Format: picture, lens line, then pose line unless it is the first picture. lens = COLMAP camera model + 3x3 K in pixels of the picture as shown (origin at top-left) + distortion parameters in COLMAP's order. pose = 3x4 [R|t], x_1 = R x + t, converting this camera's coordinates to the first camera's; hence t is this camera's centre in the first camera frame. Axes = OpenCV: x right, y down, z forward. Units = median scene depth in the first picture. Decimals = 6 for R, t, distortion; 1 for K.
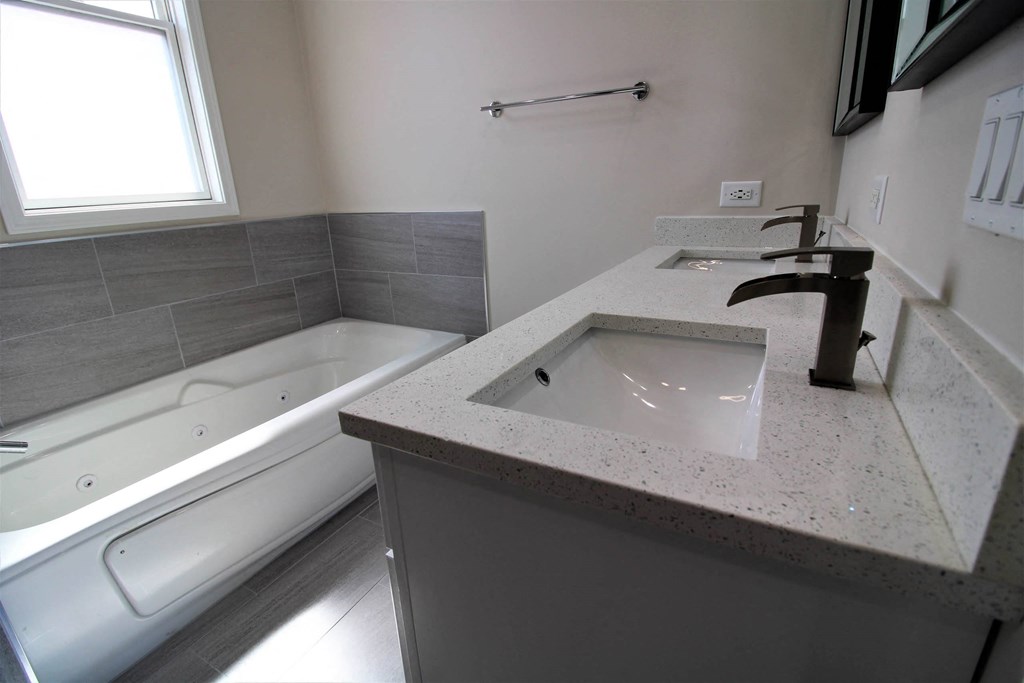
lens RADIAL K [[472.8, 0, 513.1], [0, 472.8, 340.6], [0, 0, 1]] dist [-0.009864, -0.005851]
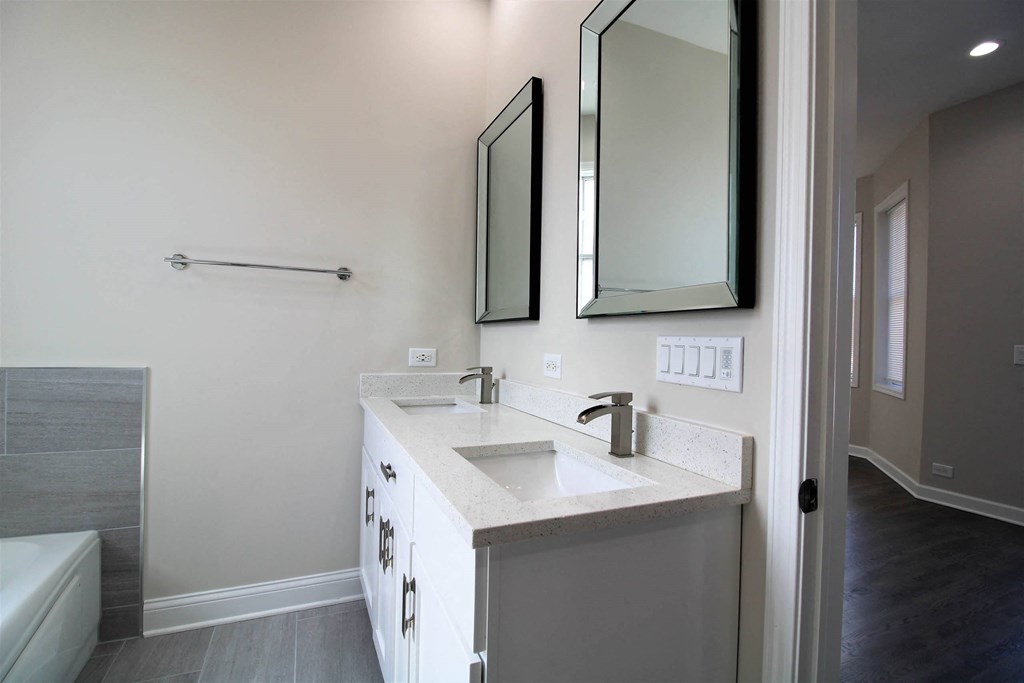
lens RADIAL K [[472.8, 0, 512.8], [0, 472.8, 338.1], [0, 0, 1]] dist [-0.009864, -0.005851]
pose [[0.610930, 0.054086, 0.789835, -0.426553], [0.198494, 0.955332, -0.218953, -0.015254], [-0.766397, 0.290543, 0.572905, 0.007378]]
